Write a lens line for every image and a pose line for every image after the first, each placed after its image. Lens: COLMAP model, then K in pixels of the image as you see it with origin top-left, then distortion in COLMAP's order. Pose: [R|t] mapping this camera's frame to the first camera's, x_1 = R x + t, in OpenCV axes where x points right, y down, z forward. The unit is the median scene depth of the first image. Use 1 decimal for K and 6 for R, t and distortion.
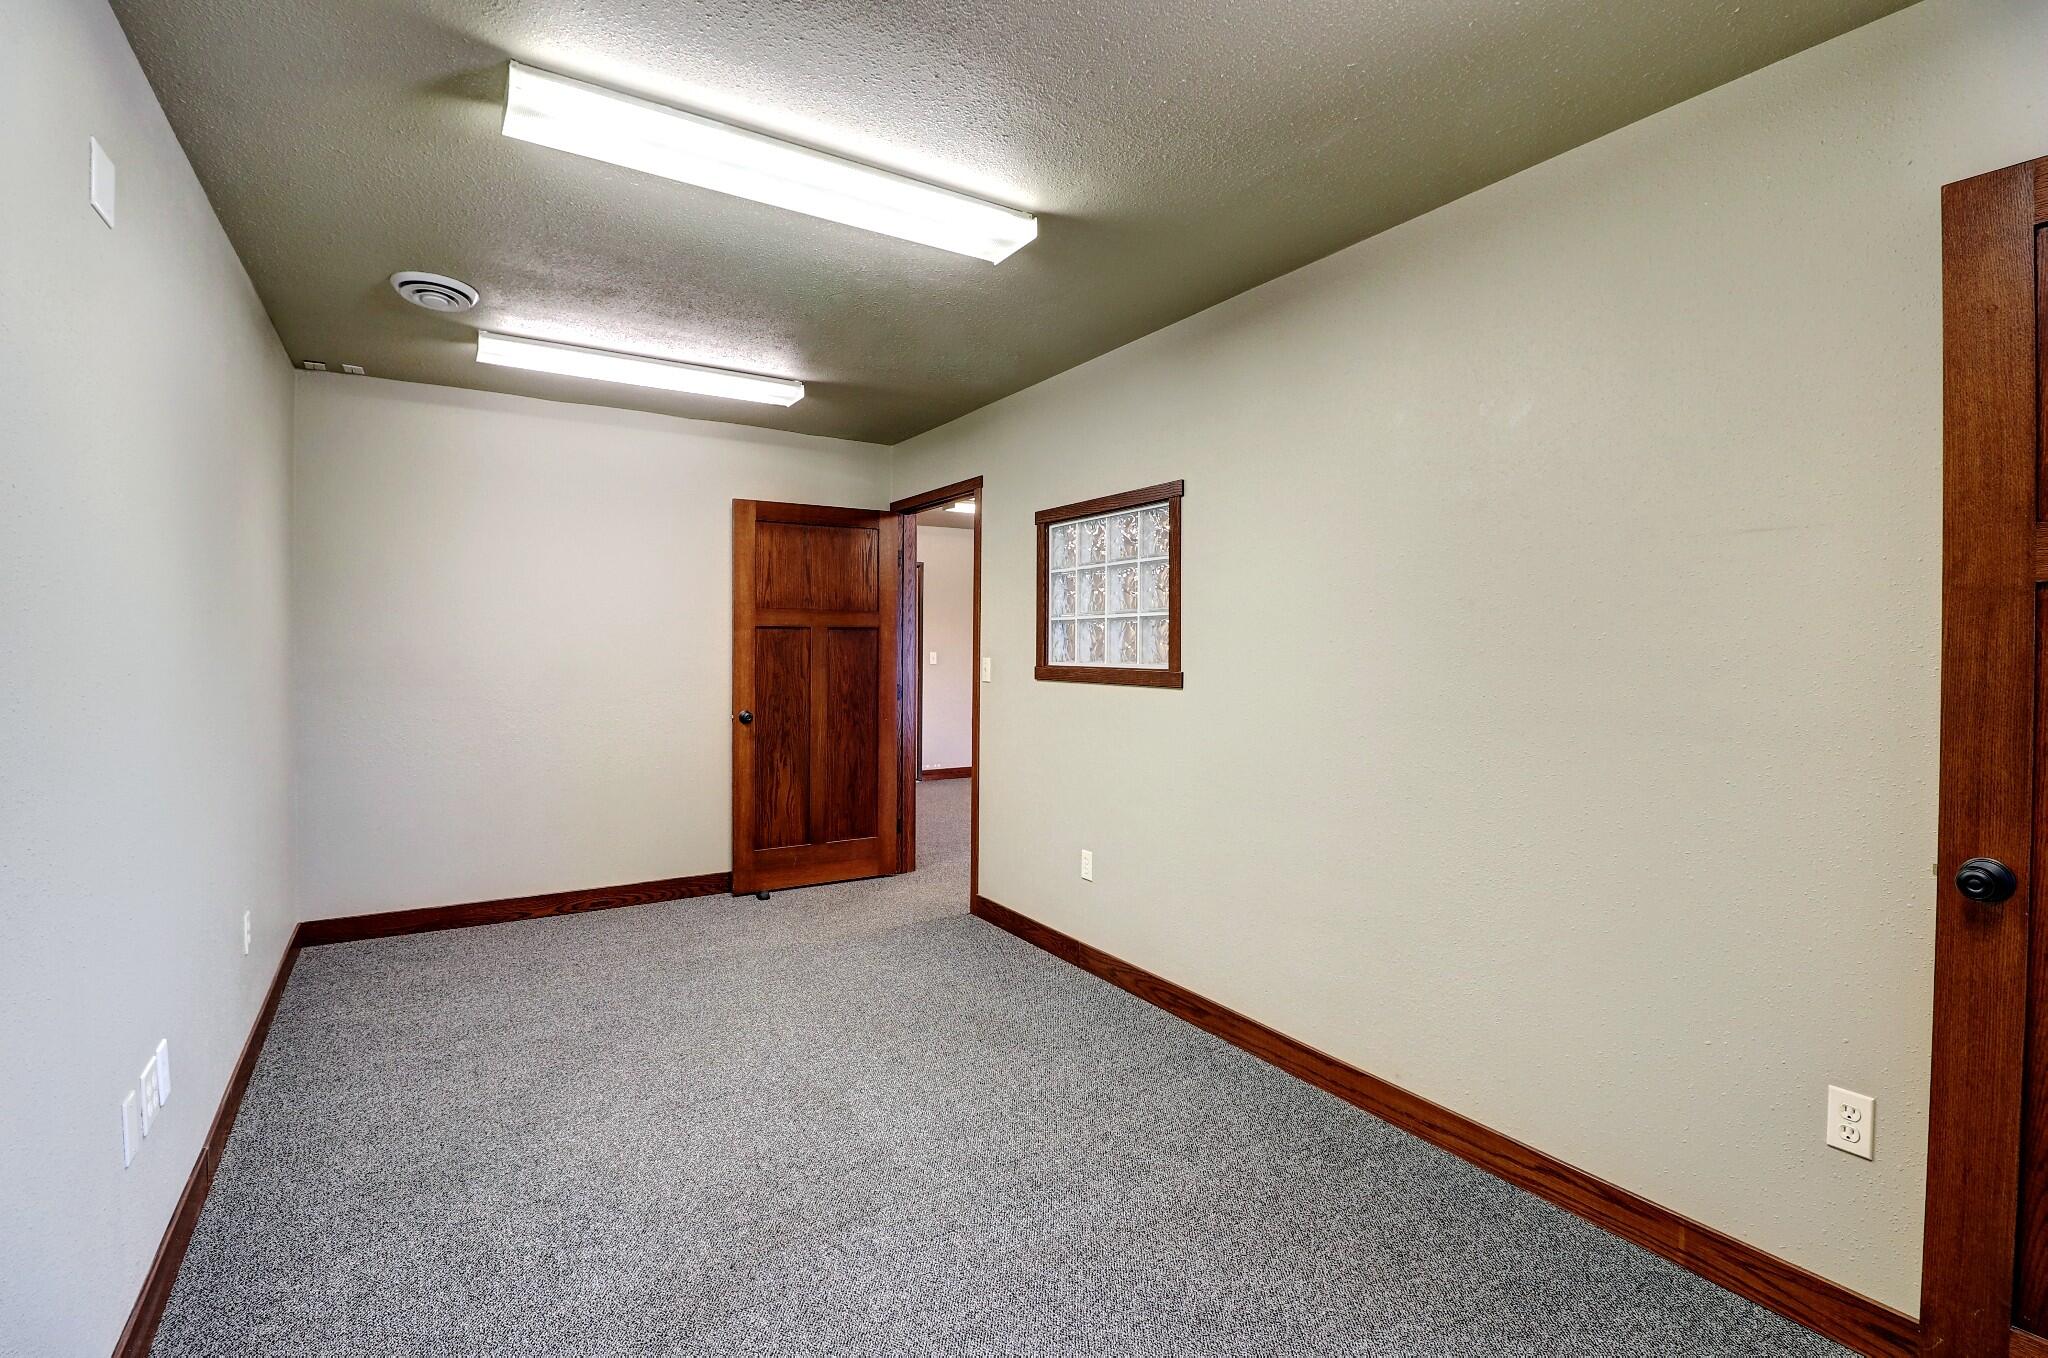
lens RADIAL K [[940.8, 0, 1015.3], [0, 940.8, 656.6], [0, 0, 1]] dist [-0.013977, -0.000185]
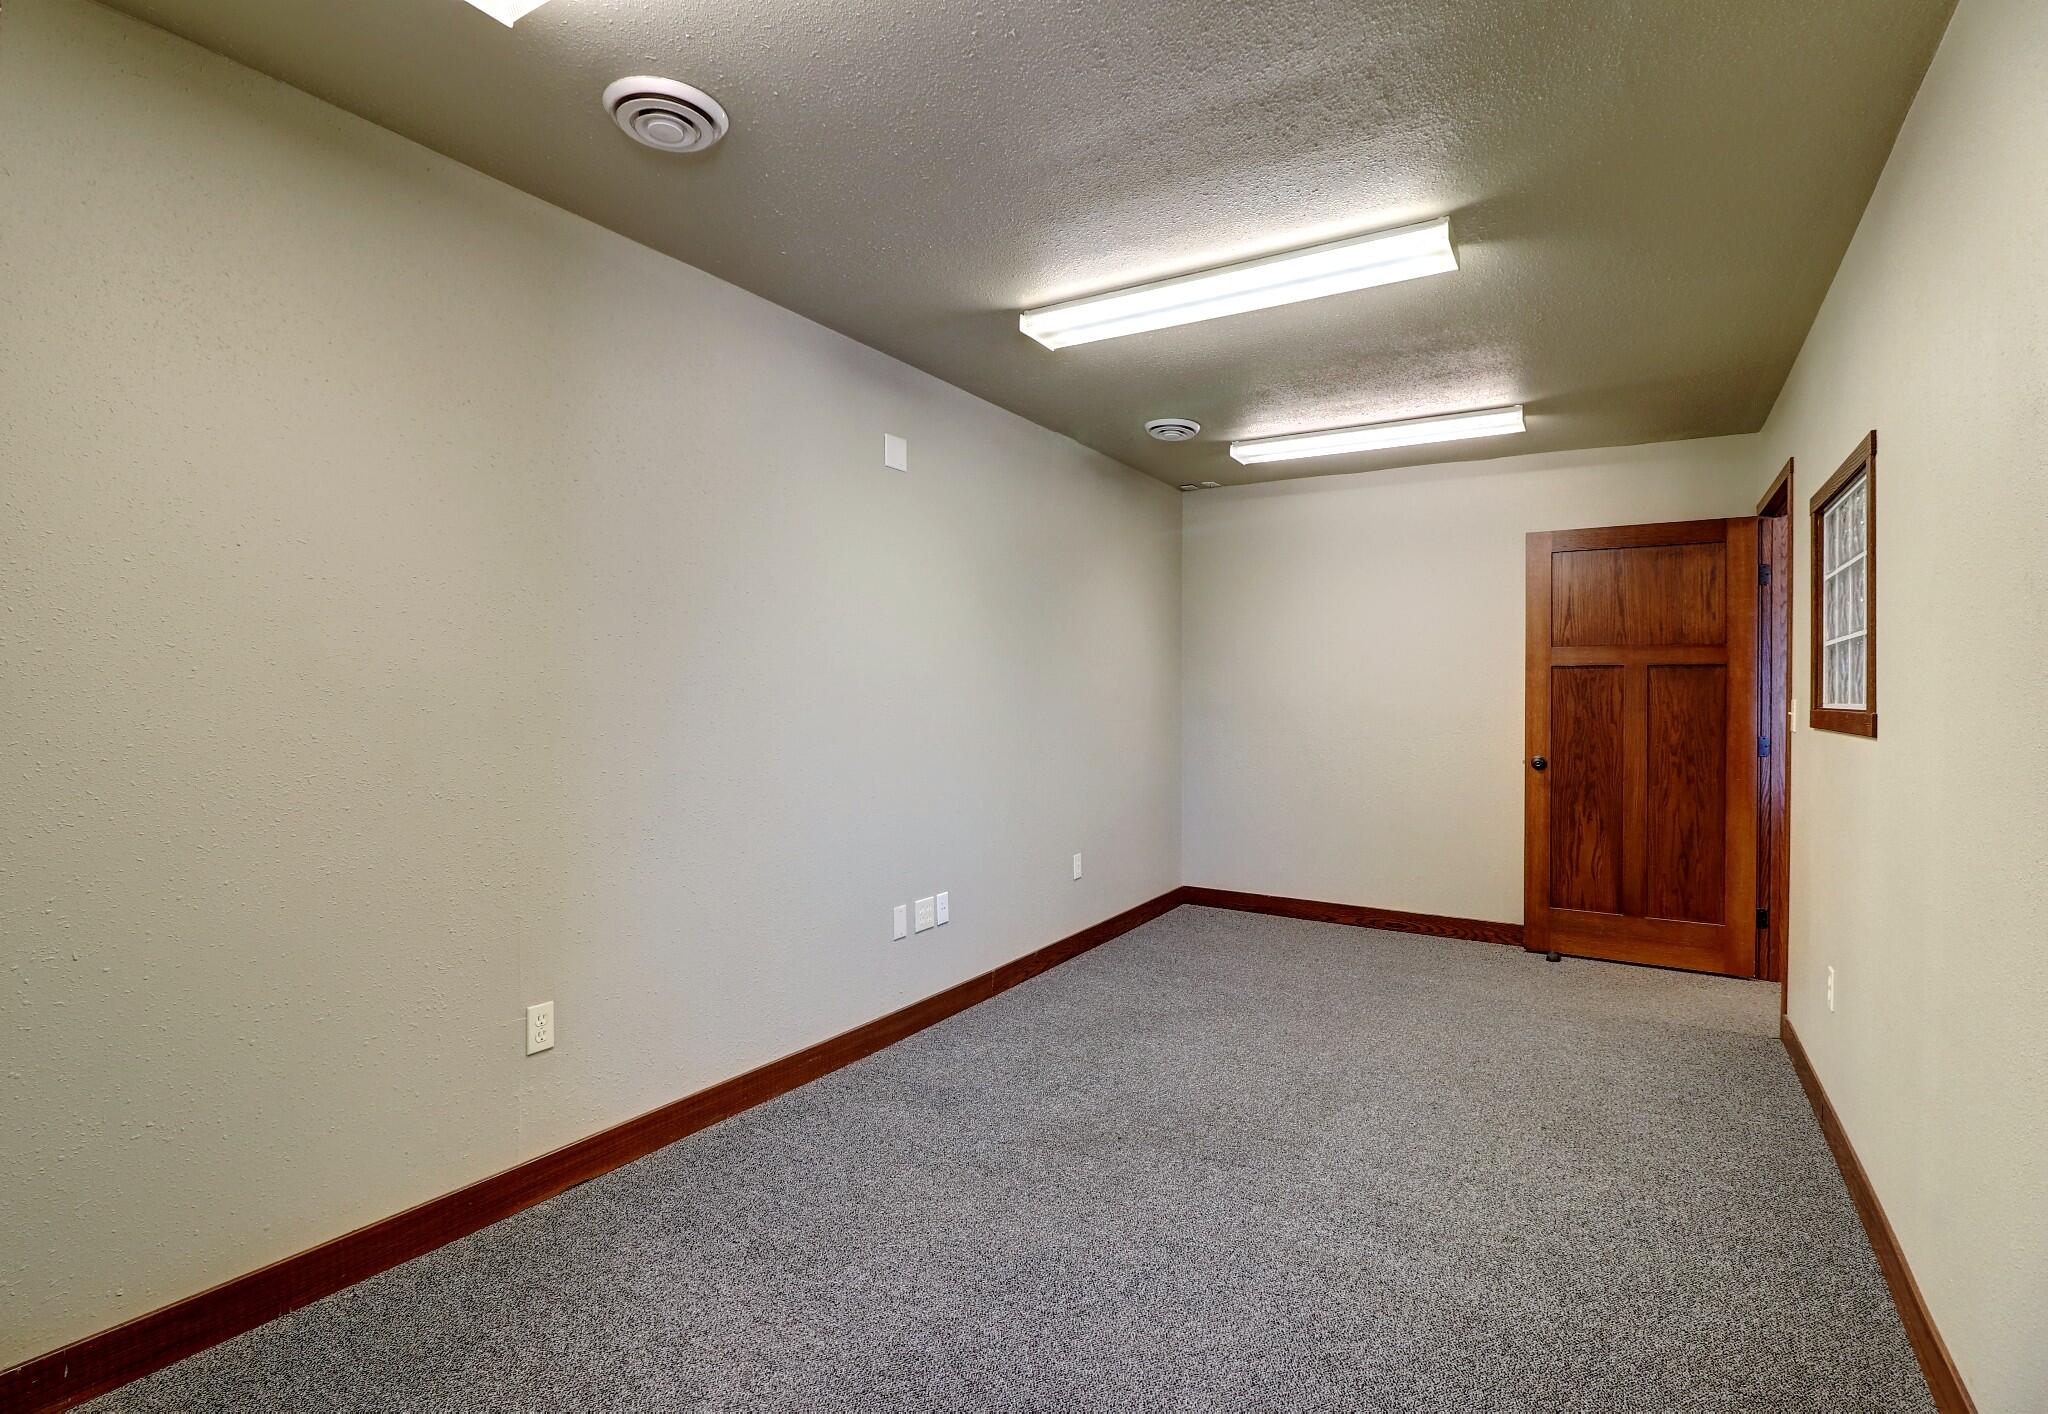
lens RADIAL K [[988.3, 0, 1024.3], [0, 988.3, 695.4], [0, 0, 1]] dist [0.011413, -0.000014]
pose [[0.454635, -0.000296, -0.890678, 0.361625], [-0.014824, 0.999859, -0.007899, 0.012367], [0.890554, 0.016795, 0.454567, 0.088422]]
